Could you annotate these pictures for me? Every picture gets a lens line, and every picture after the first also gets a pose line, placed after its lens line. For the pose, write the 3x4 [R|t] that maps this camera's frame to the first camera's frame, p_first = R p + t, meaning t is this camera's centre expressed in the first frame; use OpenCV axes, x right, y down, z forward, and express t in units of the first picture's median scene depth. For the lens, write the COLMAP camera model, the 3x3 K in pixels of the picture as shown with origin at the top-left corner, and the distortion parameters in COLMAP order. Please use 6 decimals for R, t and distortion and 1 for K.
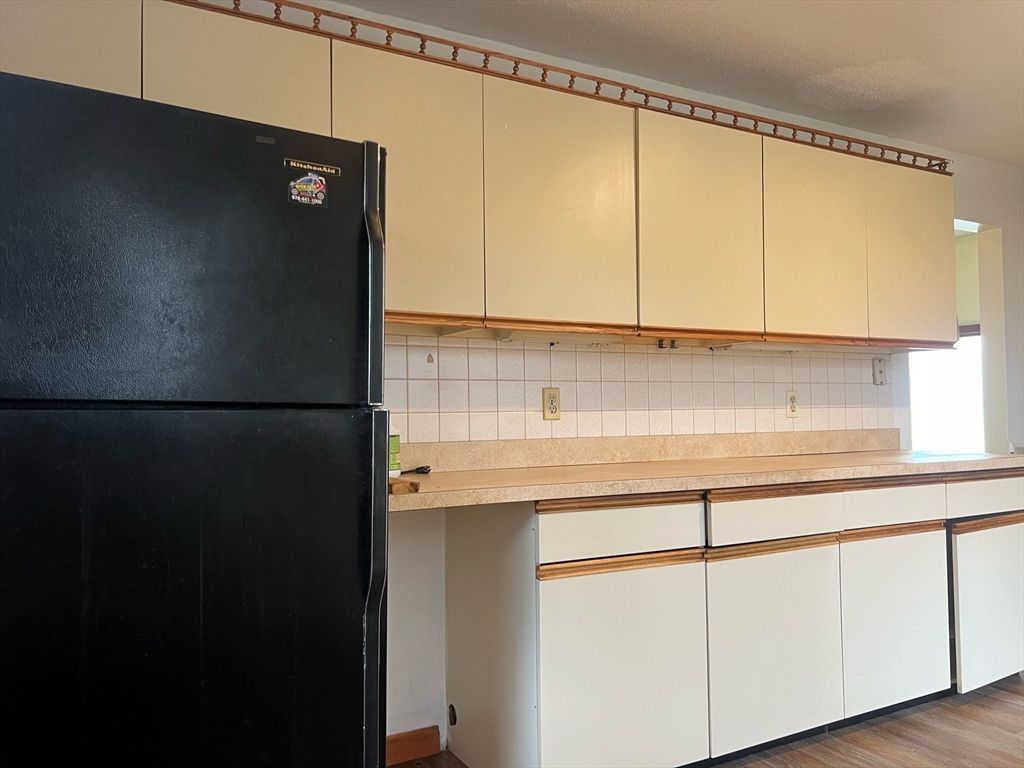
lens RADIAL K [[781.5, 0, 509.7], [0, 781.5, 389.3], [0, 0, 1]] dist [0.062602, -0.072547]
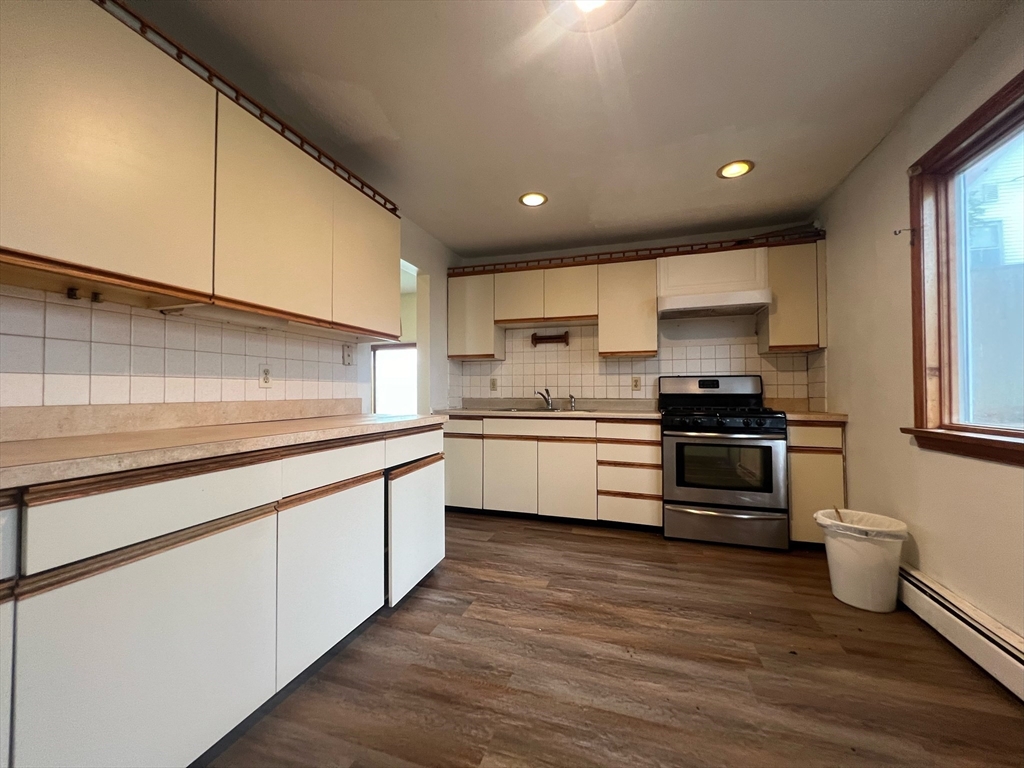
lens RADIAL K [[409.9, 0, 509.8], [0, 409.9, 380.0], [0, 0, 1]] dist [0.003357, 0.001204]
pose [[0.730422, 0.028849, 0.682387, 0.251315], [-0.023785, 0.999576, -0.016800, 0.030554], [-0.682582, -0.003960, 0.730798, 0.395425]]
